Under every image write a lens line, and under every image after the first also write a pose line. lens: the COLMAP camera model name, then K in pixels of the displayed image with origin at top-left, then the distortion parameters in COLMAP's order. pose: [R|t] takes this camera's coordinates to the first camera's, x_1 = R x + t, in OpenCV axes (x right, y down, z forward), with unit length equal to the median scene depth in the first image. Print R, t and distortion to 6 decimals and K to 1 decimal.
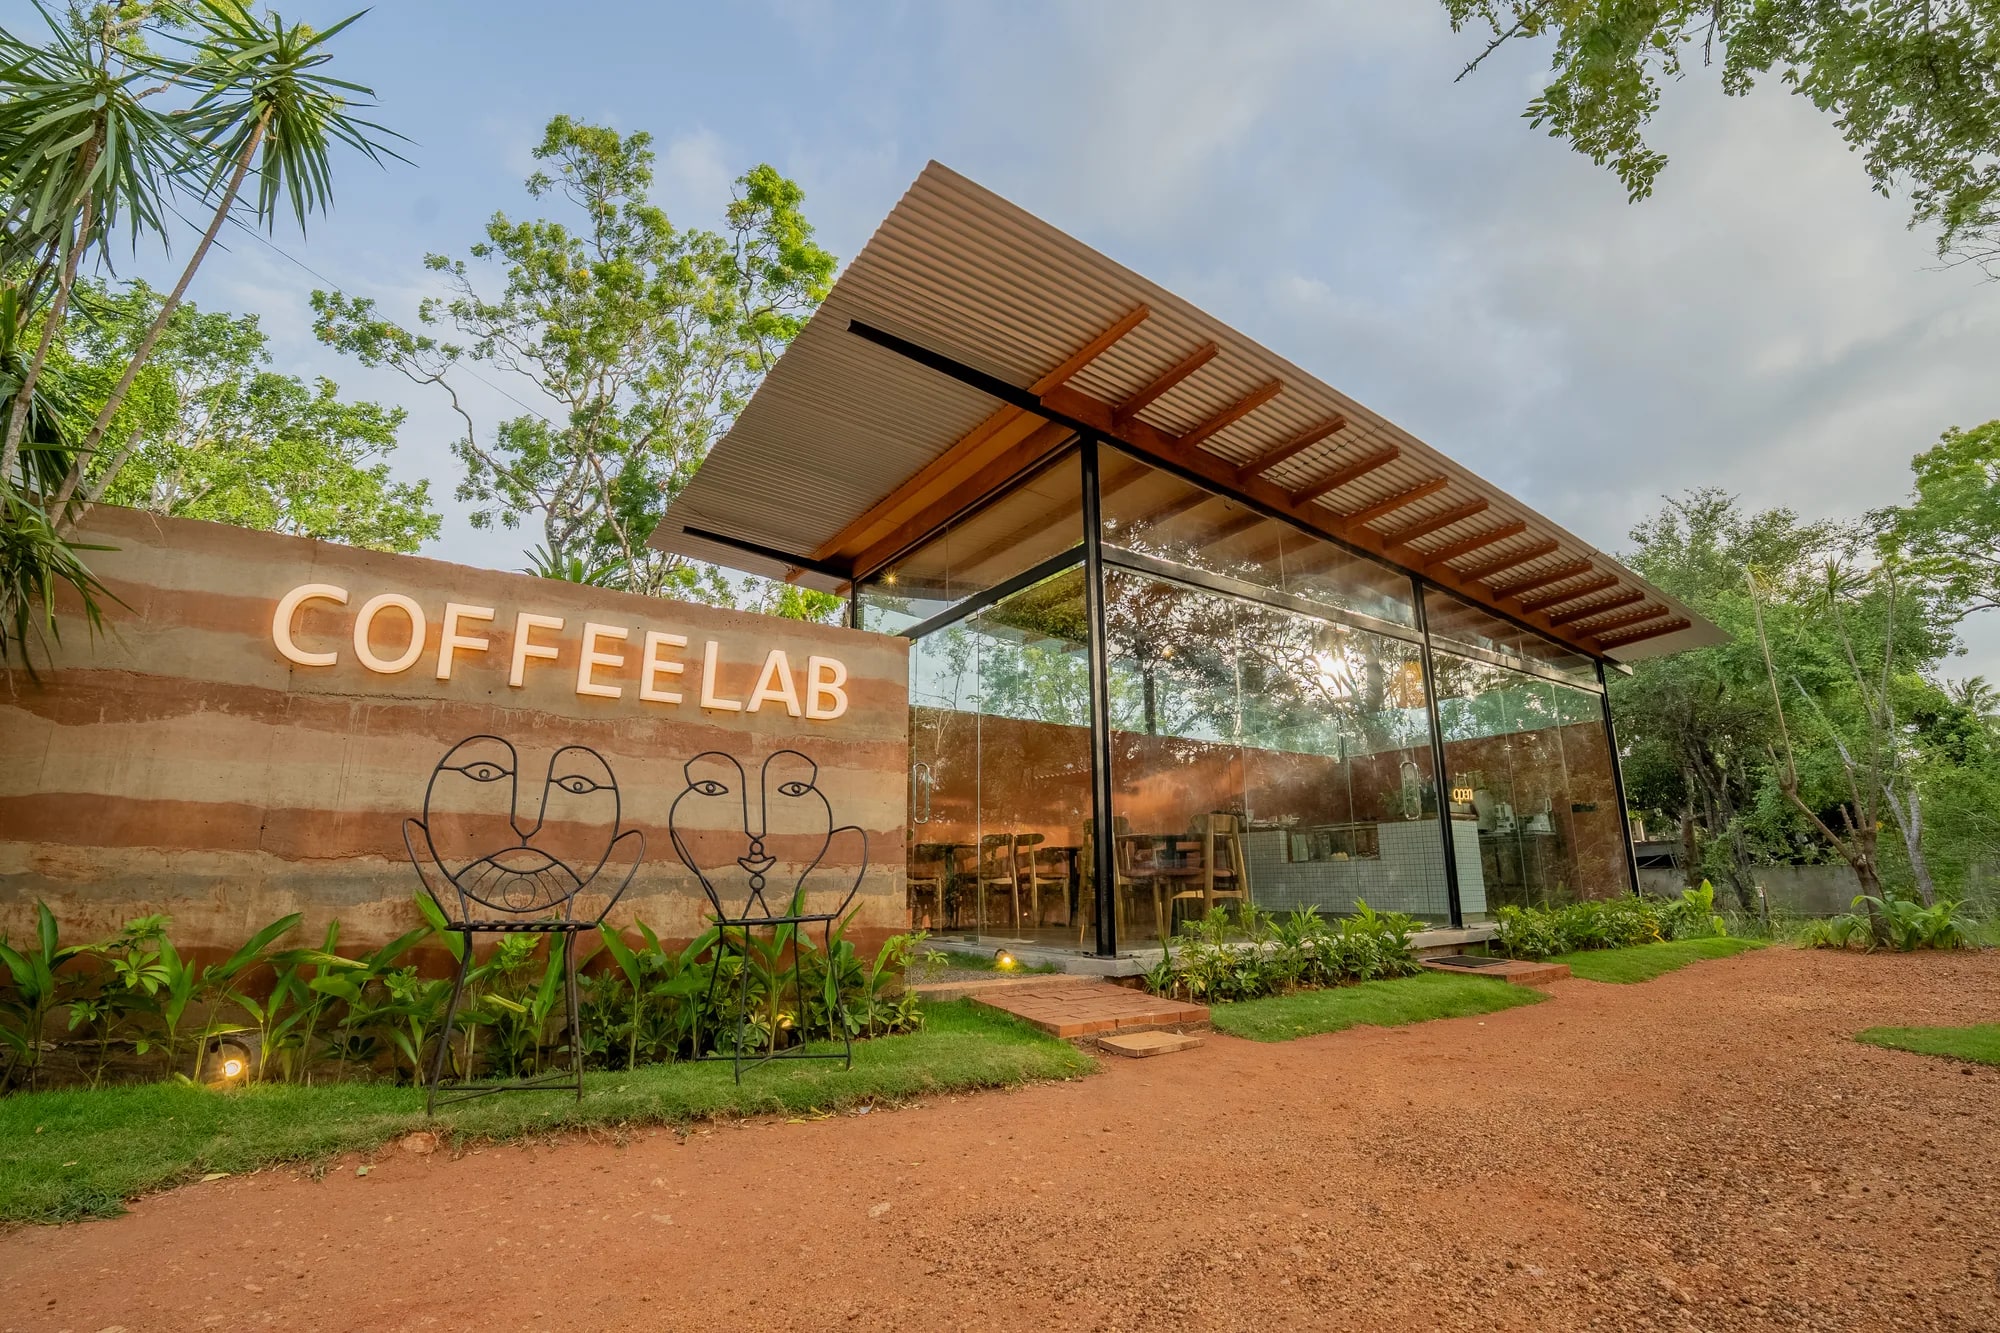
lens RADIAL K [[843.9, 0, 1000.0], [0, 843.9, 666.5], [0, 0, 1]] dist [-0.032945, 0.000217]
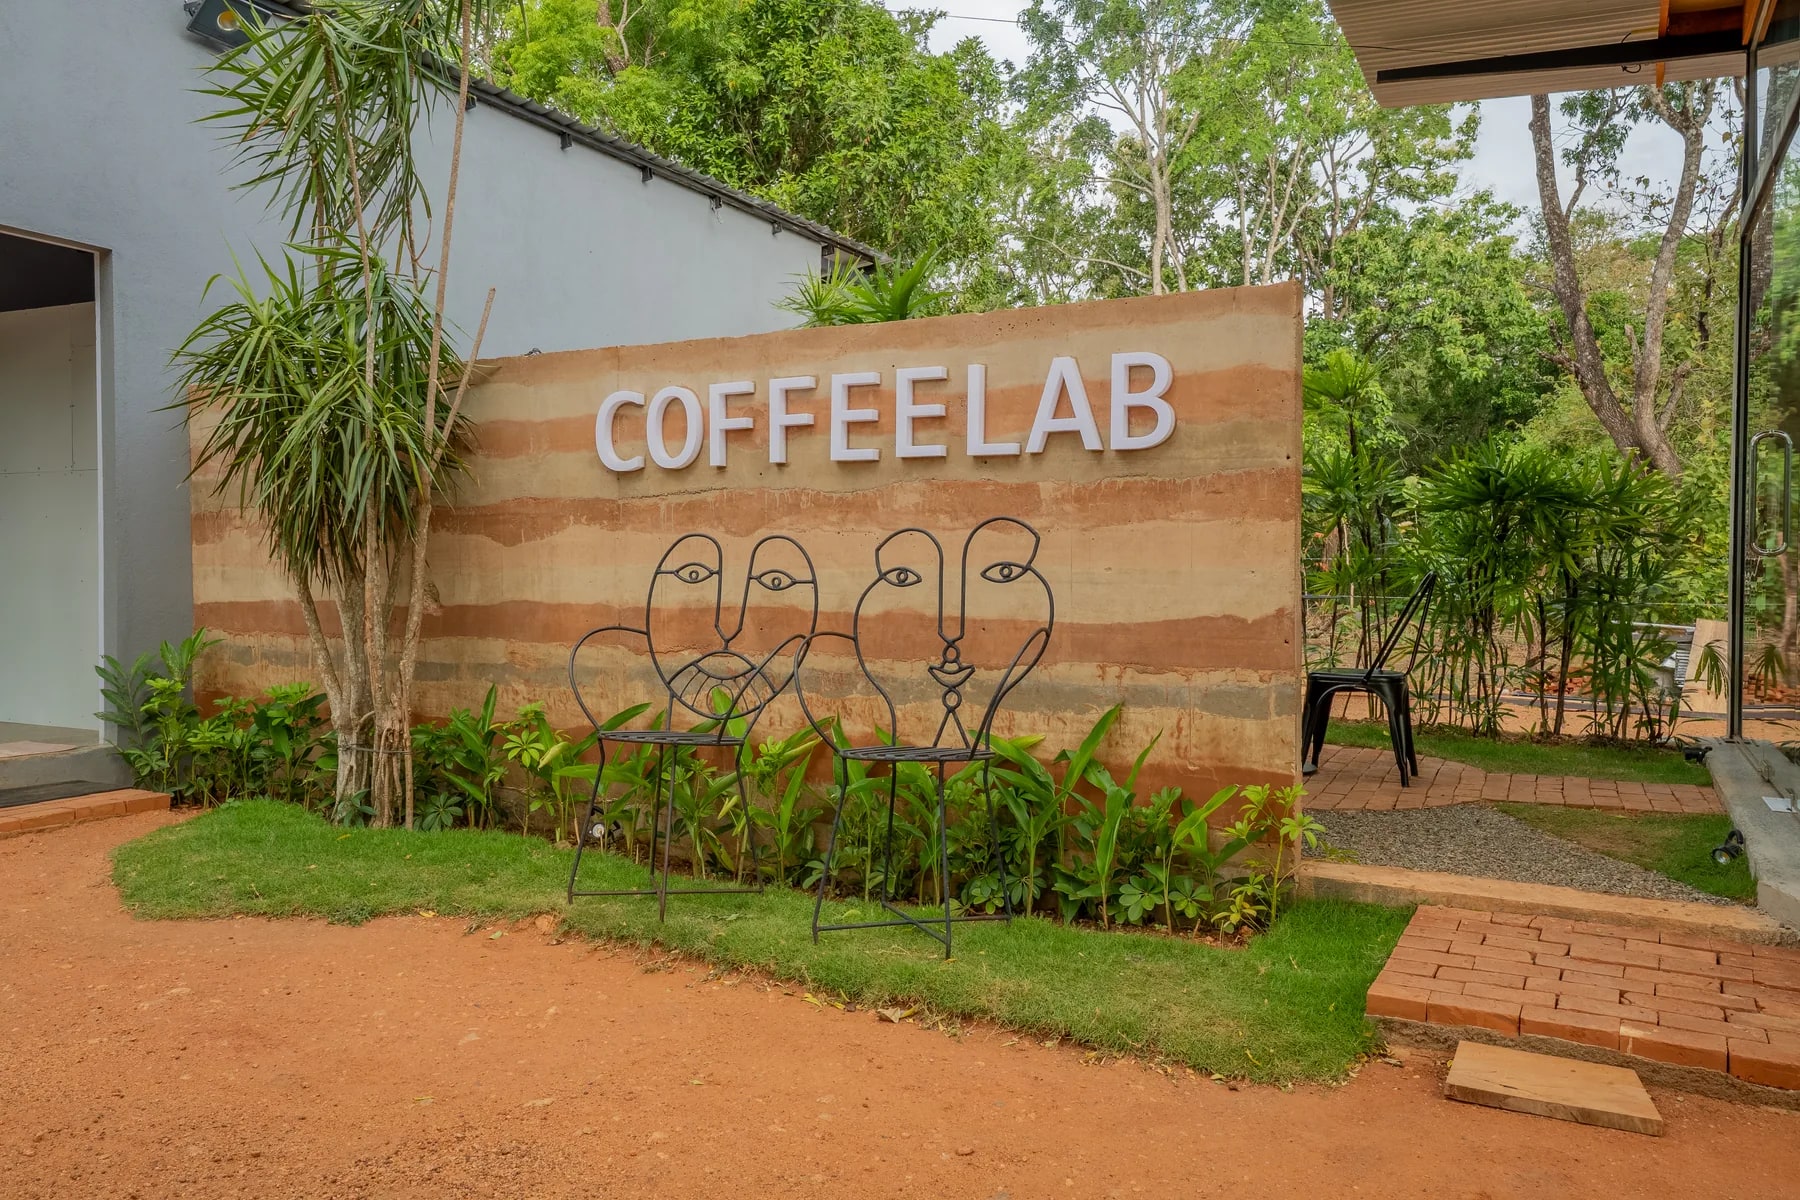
lens RADIAL K [[1325.3, 0, 900.0], [0, 1325.3, 600.0], [0, 0, 1]] dist [0.056433, 0.000286]
pose [[0.487203, 0.021477, -0.873024, 0.723210], [0.208917, 0.967803, 0.140398, -0.007514], [0.847931, -0.250792, 0.467030, 0.417128]]
